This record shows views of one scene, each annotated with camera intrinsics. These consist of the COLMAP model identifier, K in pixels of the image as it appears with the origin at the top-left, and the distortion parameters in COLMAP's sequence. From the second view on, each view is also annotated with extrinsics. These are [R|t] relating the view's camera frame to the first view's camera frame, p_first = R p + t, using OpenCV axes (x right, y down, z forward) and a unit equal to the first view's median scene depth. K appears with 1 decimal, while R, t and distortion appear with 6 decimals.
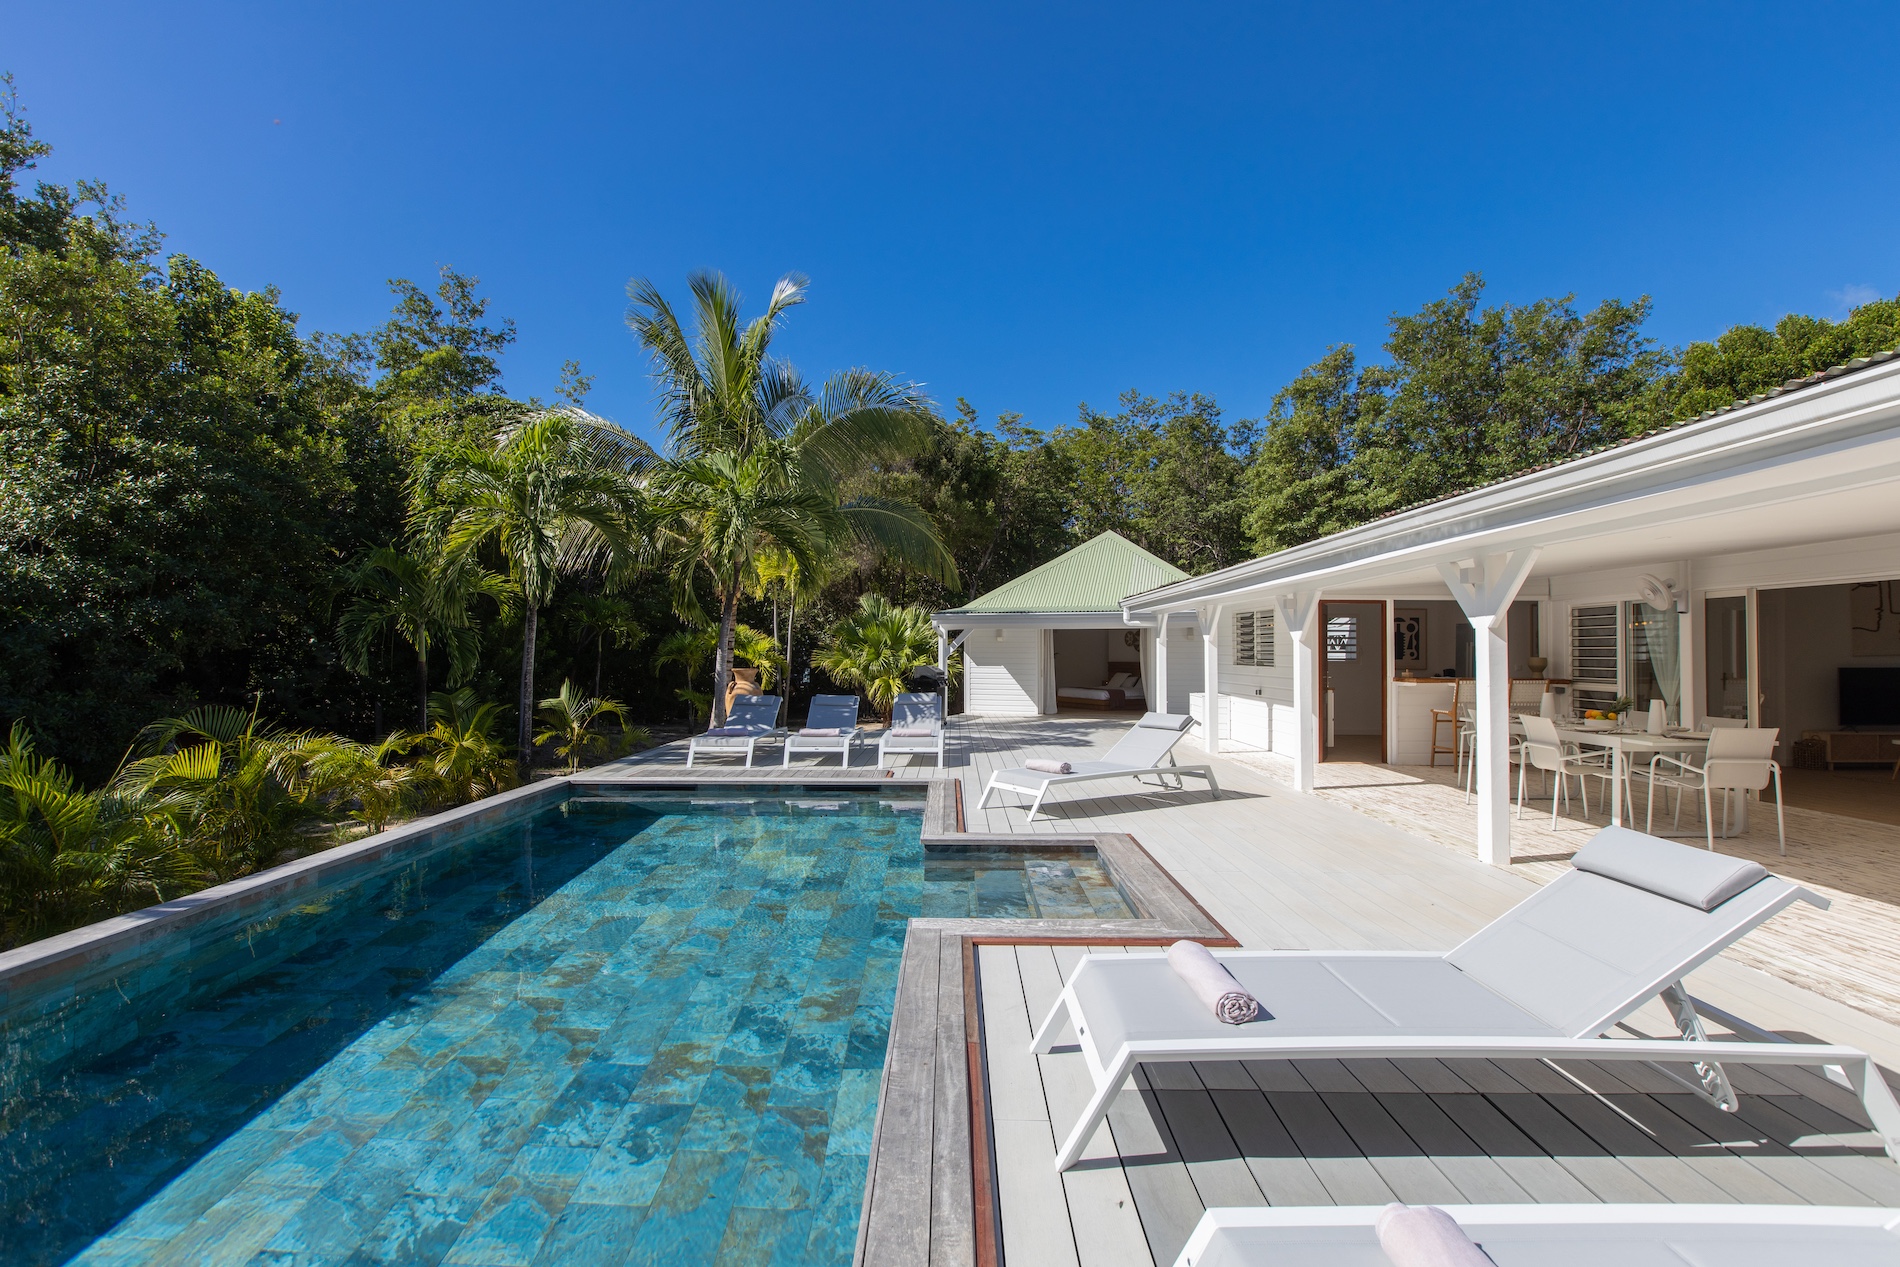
lens RADIAL K [[898.7, 0, 959.1], [0, 898.7, 661.7], [0, 0, 1]] dist [-0.021165, 0.006934]
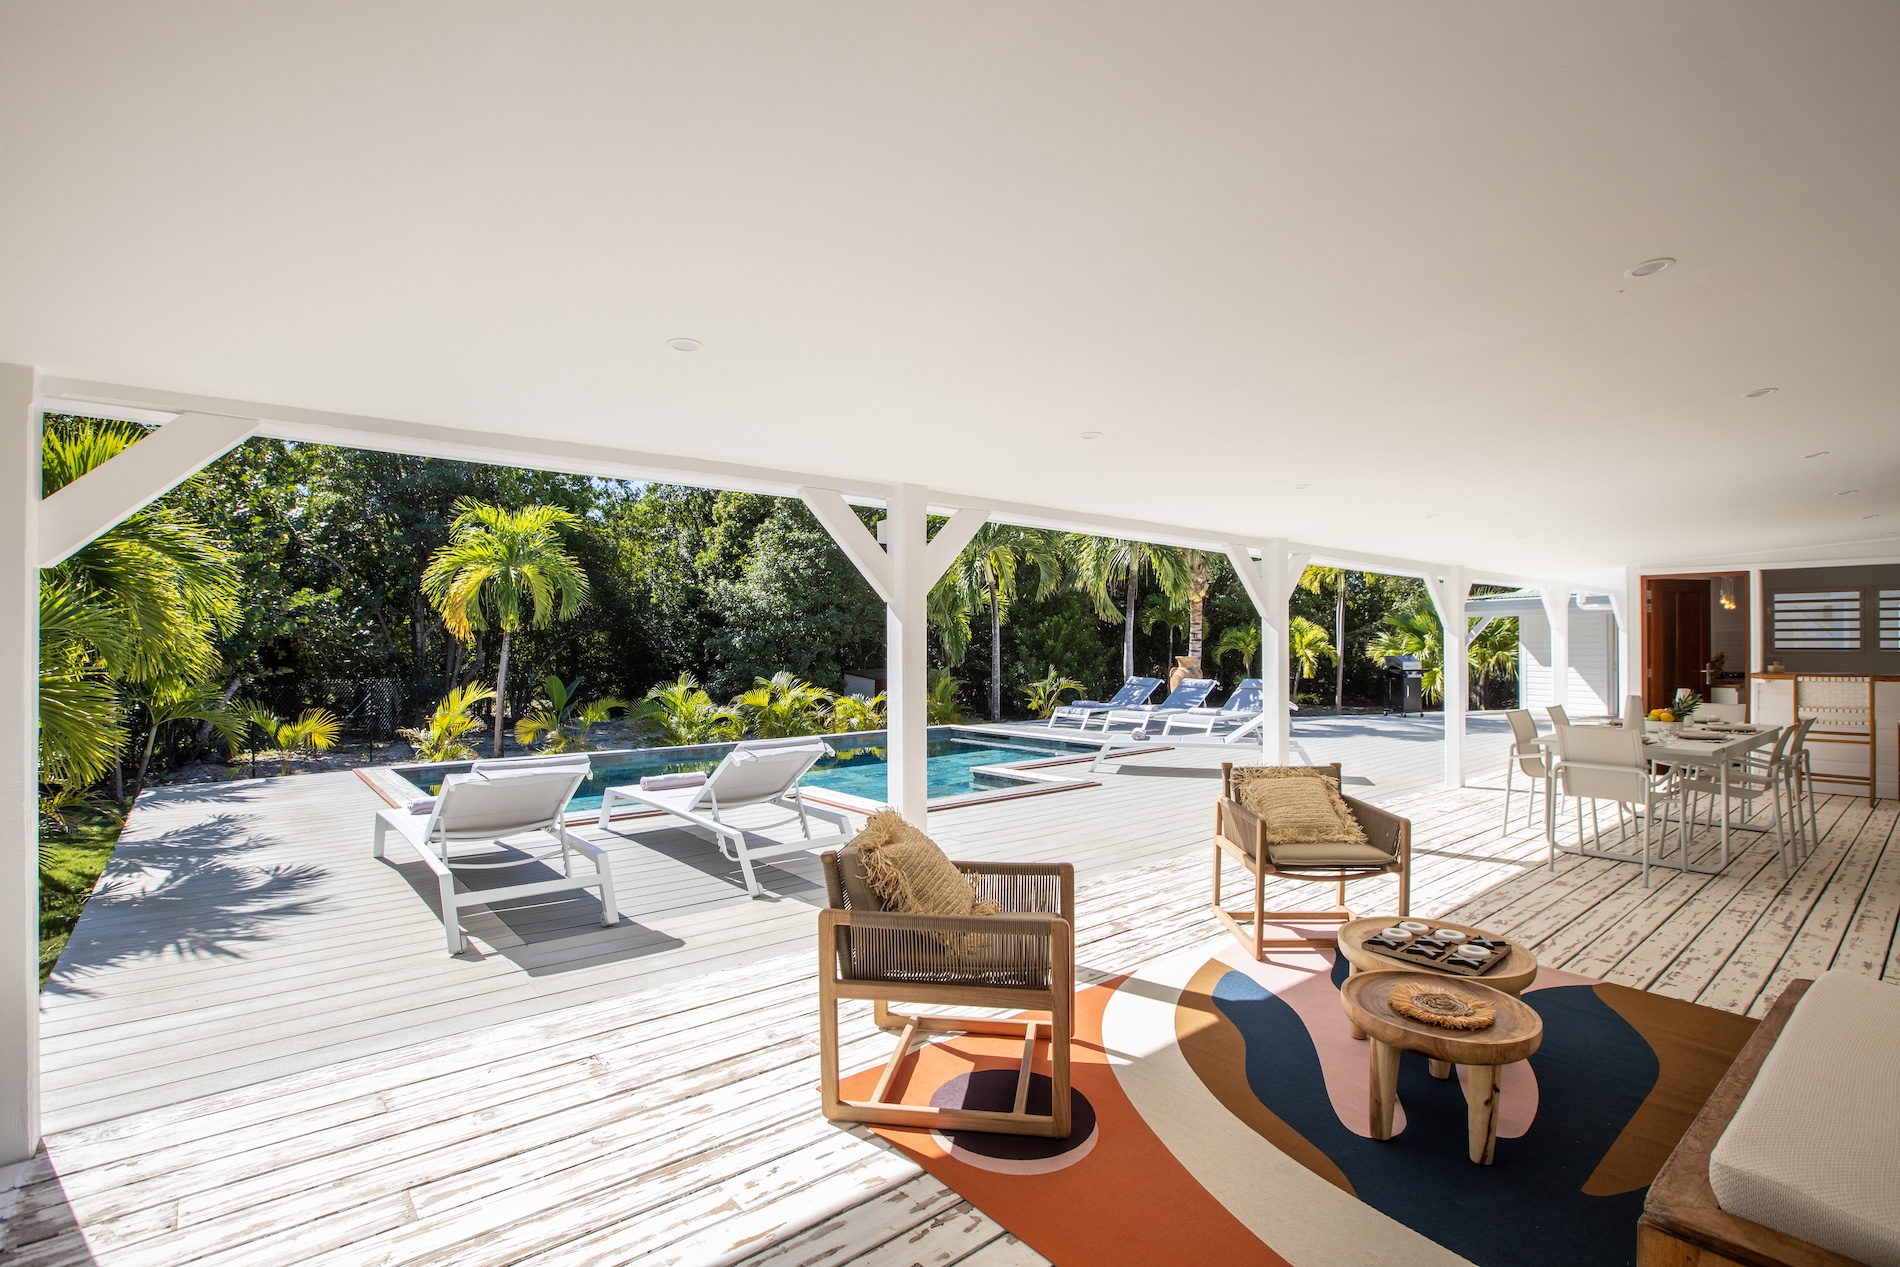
lens RADIAL K [[898.7, 0, 949.2], [0, 898.7, 640.1], [0, 0, 1]] dist [-0.021165, 0.006934]
pose [[0.645980, -0.007477, -0.763317, 0.518013], [-0.003567, 0.999912, -0.012814, 0.002393], [0.763346, 0.011000, 0.645897, 0.002224]]
